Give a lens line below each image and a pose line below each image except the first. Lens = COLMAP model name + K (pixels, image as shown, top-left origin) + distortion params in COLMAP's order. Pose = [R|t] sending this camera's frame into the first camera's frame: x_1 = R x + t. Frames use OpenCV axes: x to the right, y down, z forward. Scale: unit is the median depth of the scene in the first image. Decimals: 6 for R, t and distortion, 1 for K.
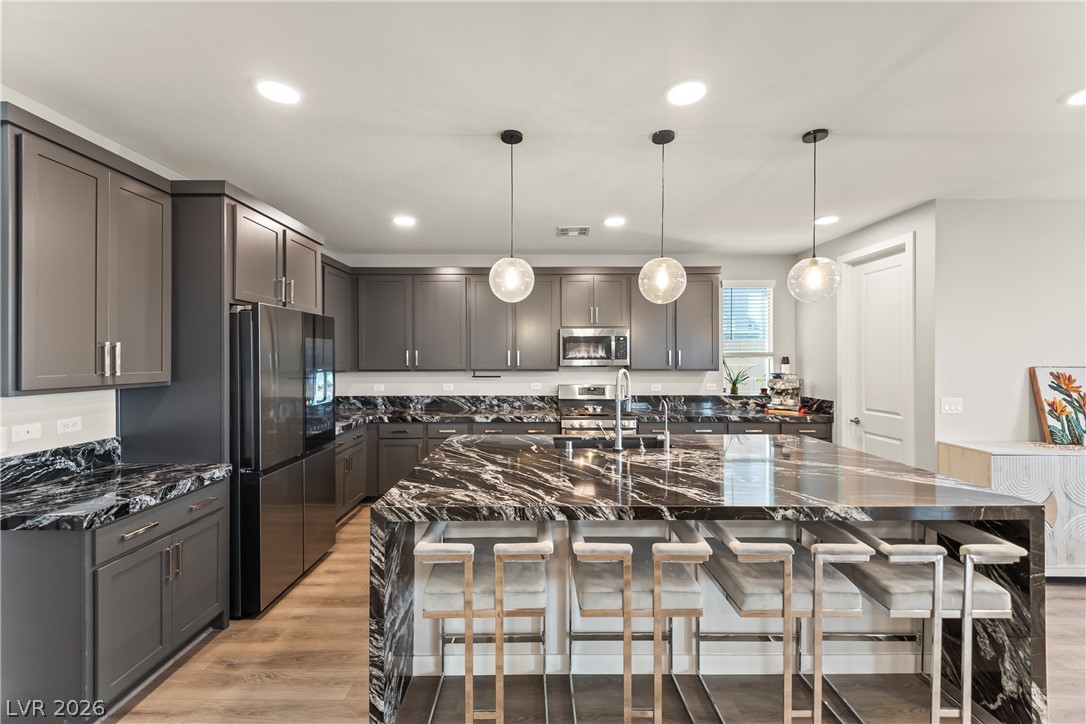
lens RADIAL K [[431.2, 0, 537.8], [0, 431.2, 357.2], [0, 0, 1]] dist [0.019833, -0.012149]
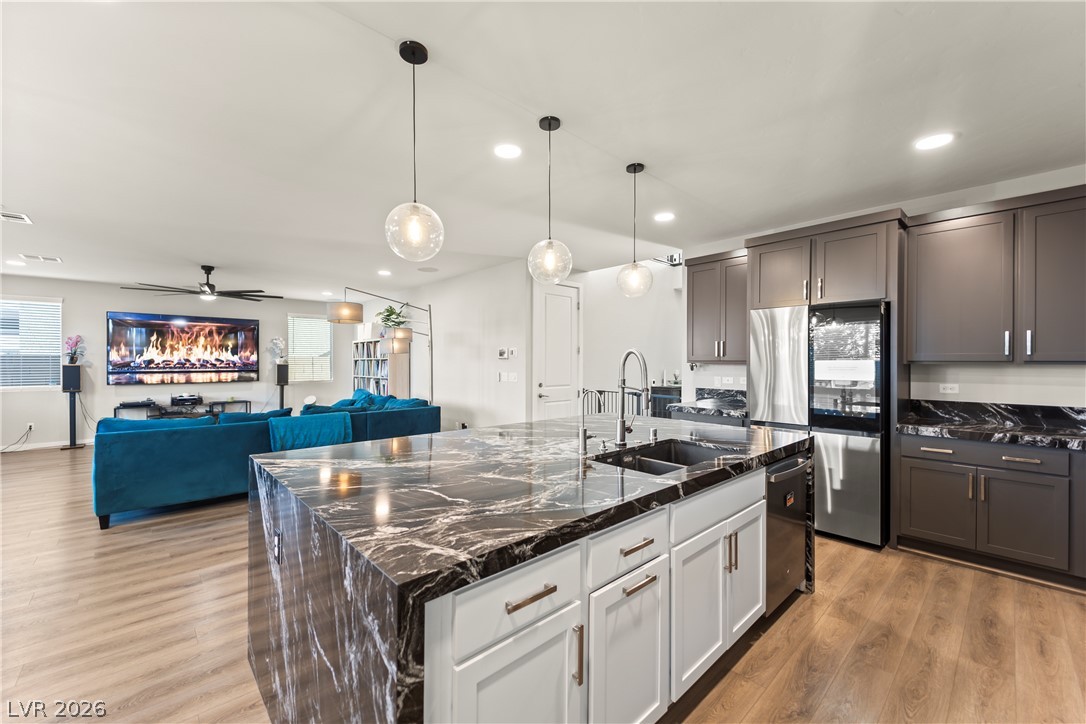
lens RADIAL K [[431.2, 0, 537.1], [0, 431.2, 361.9], [0, 0, 1]] dist [0.019833, -0.012149]
pose [[-0.739236, 0.000775, -0.673446, 0.534779], [0.000200, 1.000000, 0.000931, 0.031658], [0.673446, 0.000553, -0.739236, 0.924541]]
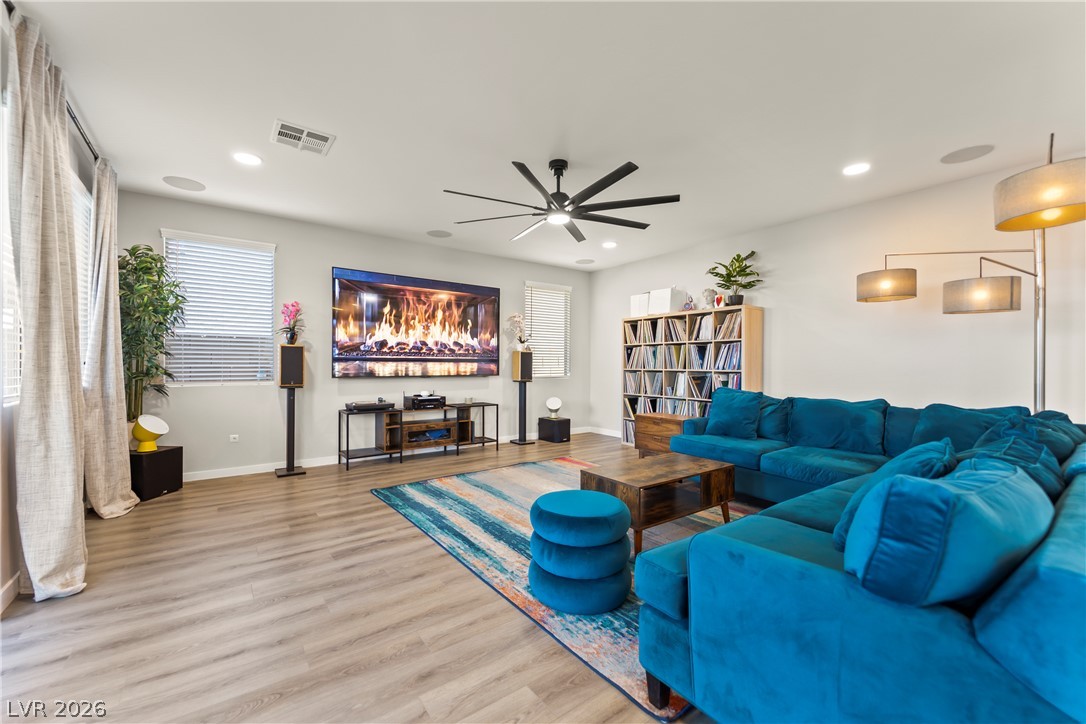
lens RADIAL K [[431.2, 0, 539.2], [0, 431.2, 364.6], [0, 0, 1]] dist [0.019833, -0.012149]
pose [[-0.806952, -0.002756, -0.590611, 0.865195], [-0.003416, 0.999994, 0.000001, 0.087280], [0.590607, 0.002019, -0.806957, -0.240297]]
